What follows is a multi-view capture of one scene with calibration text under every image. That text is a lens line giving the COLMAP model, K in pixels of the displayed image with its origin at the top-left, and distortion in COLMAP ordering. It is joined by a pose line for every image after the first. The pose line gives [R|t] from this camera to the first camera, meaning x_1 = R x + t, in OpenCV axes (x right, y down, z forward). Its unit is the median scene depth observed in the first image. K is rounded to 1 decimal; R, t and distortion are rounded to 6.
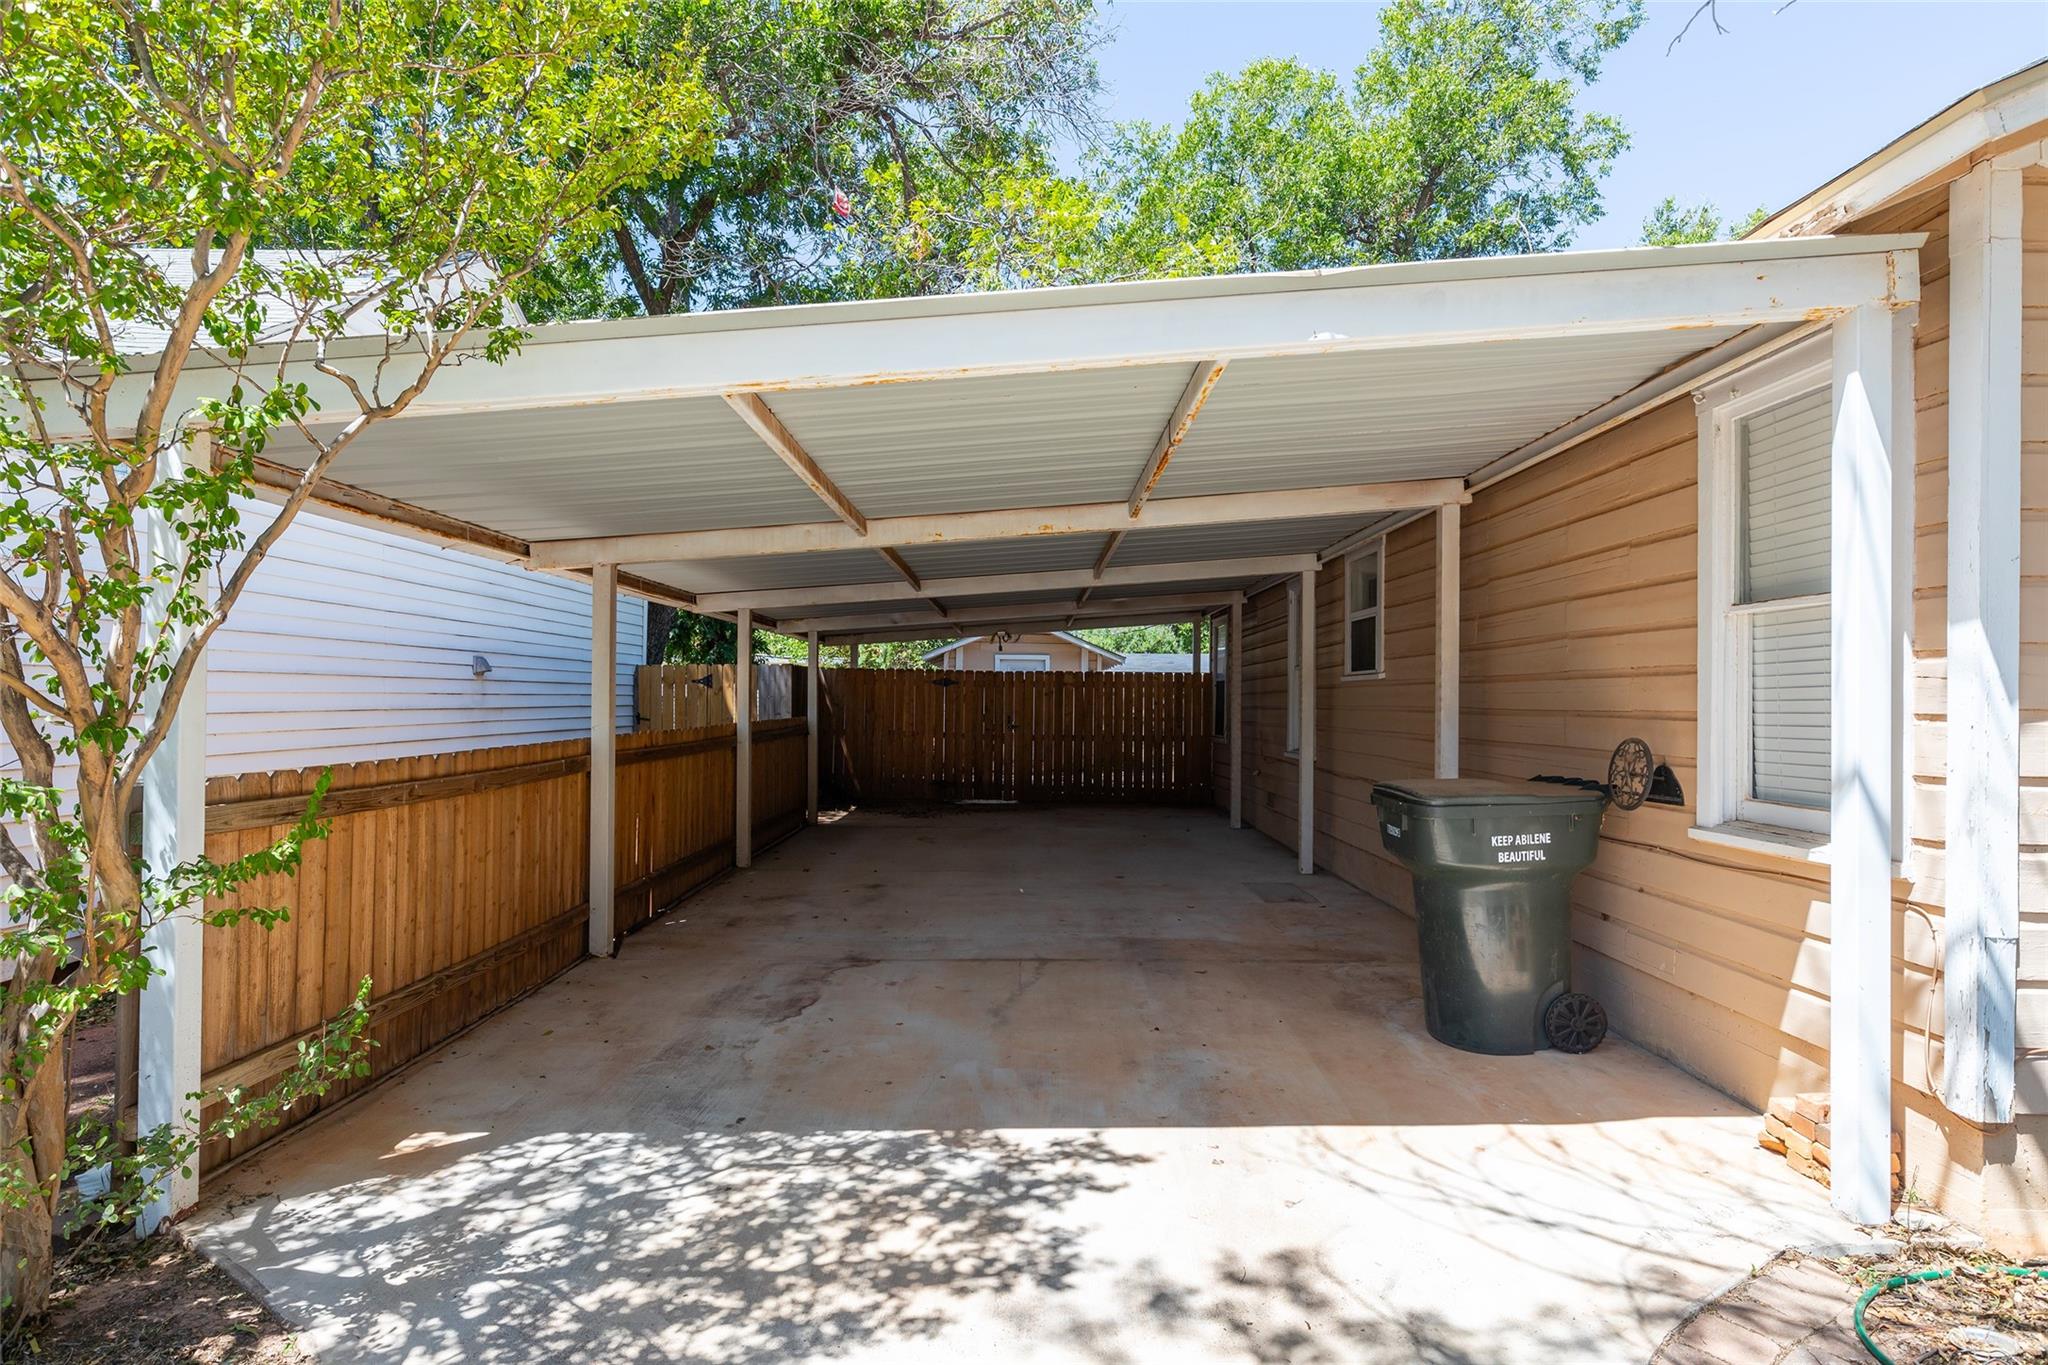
lens RADIAL K [[1122.9, 0, 1023.0], [0, 1122.9, 693.7], [0, 0, 1]] dist [-0.002186, -0.000225]
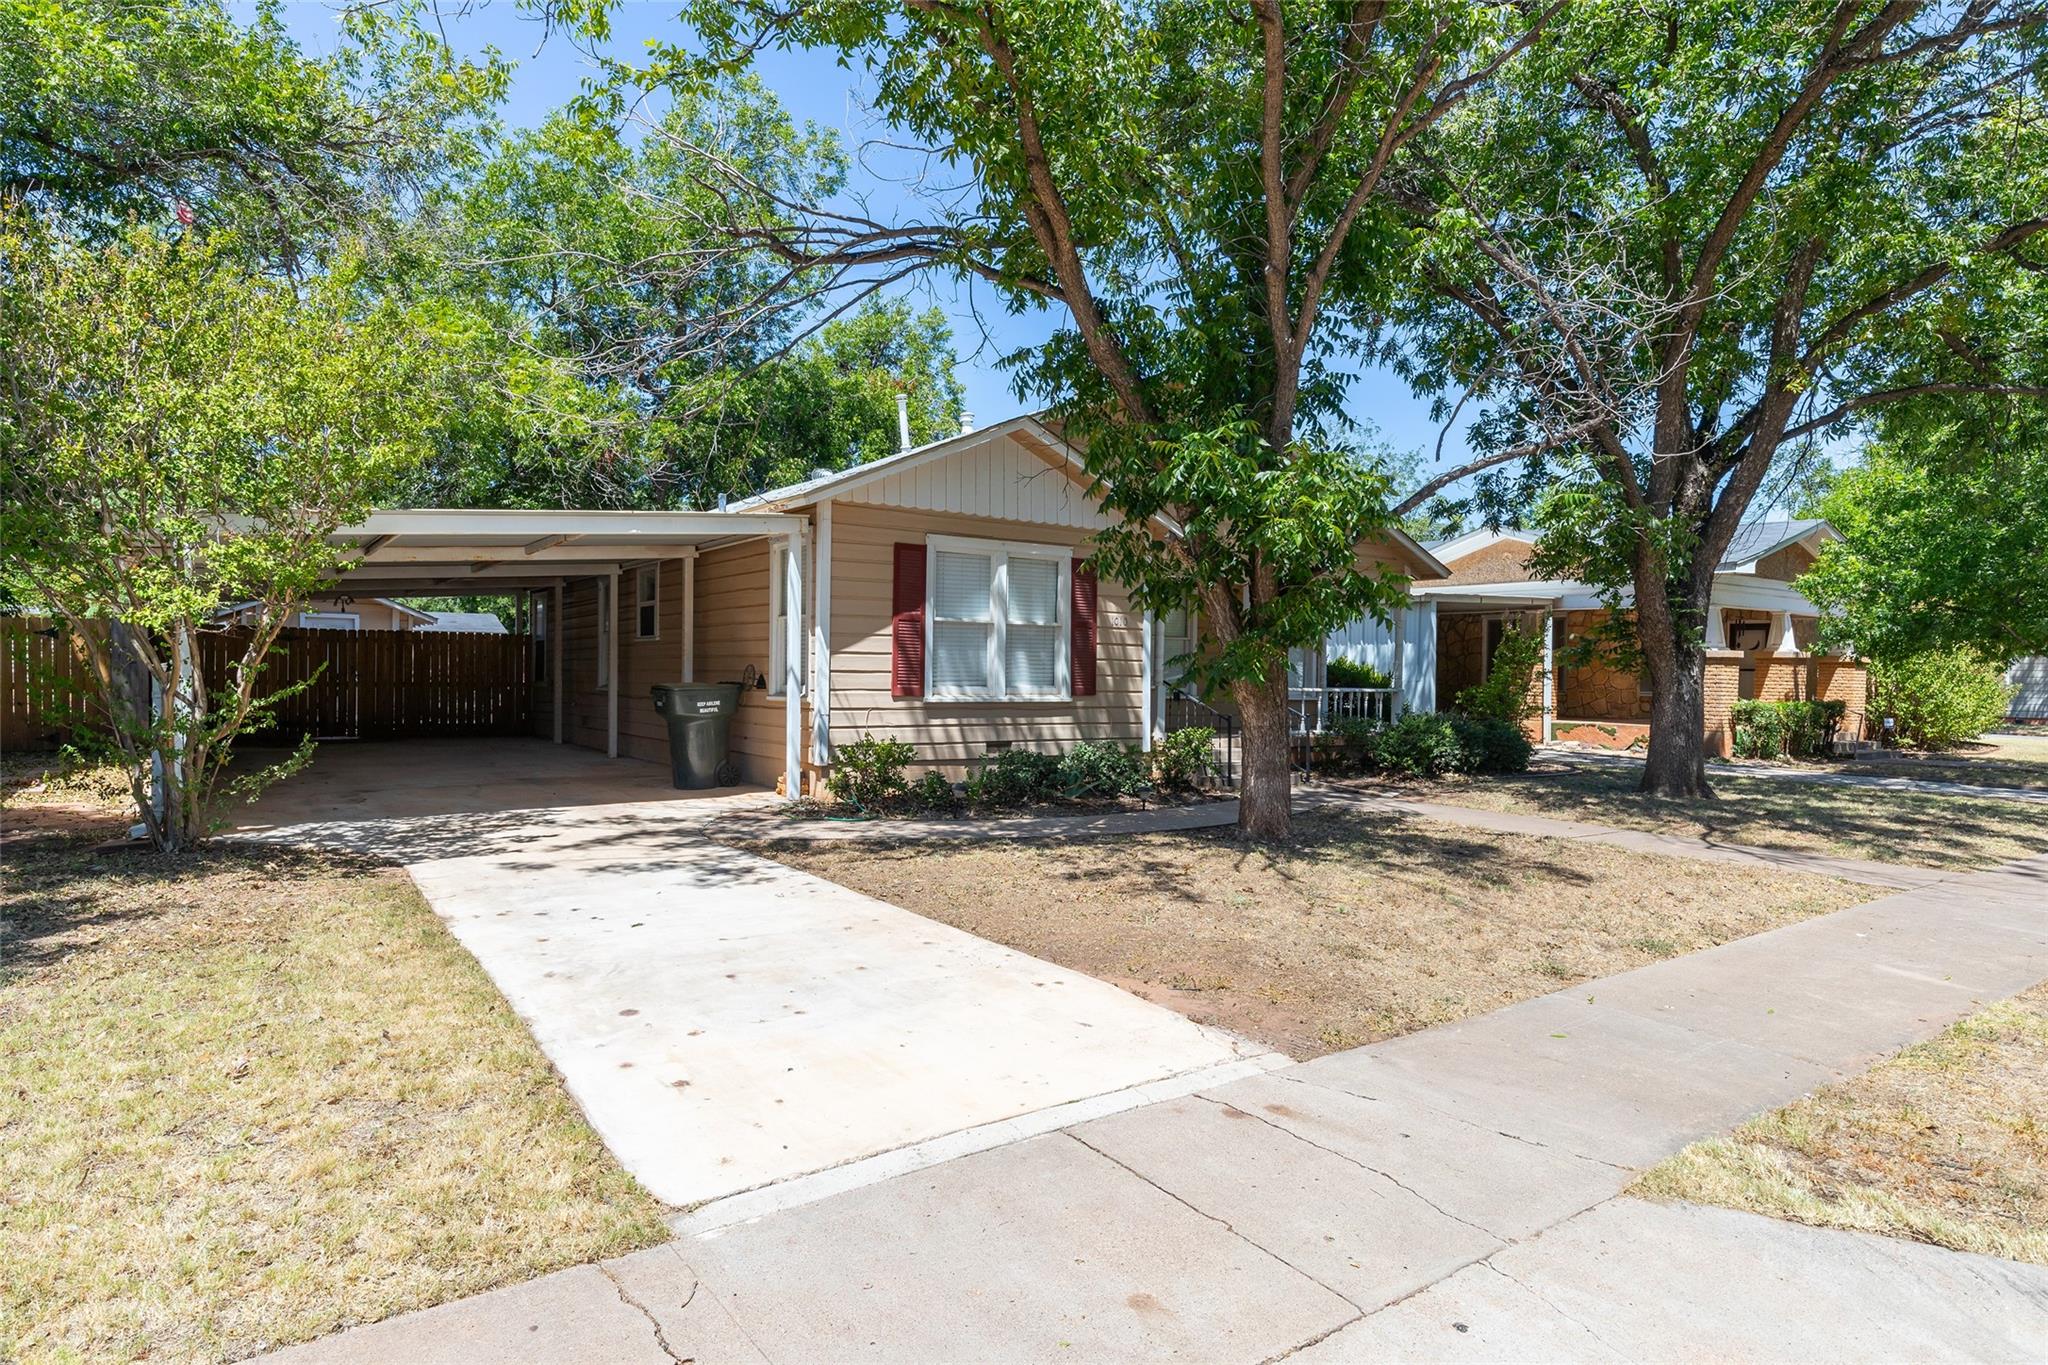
lens RADIAL K [[1122.9, 0, 1024.5], [0, 1122.9, 695.8], [0, 0, 1]] dist [-0.002186, -0.000225]
pose [[0.816681, -0.012742, 0.576948, -0.411401], [-0.007816, 0.999420, 0.033136, 0.019722], [-0.577036, -0.031571, 0.816108, -1.390405]]
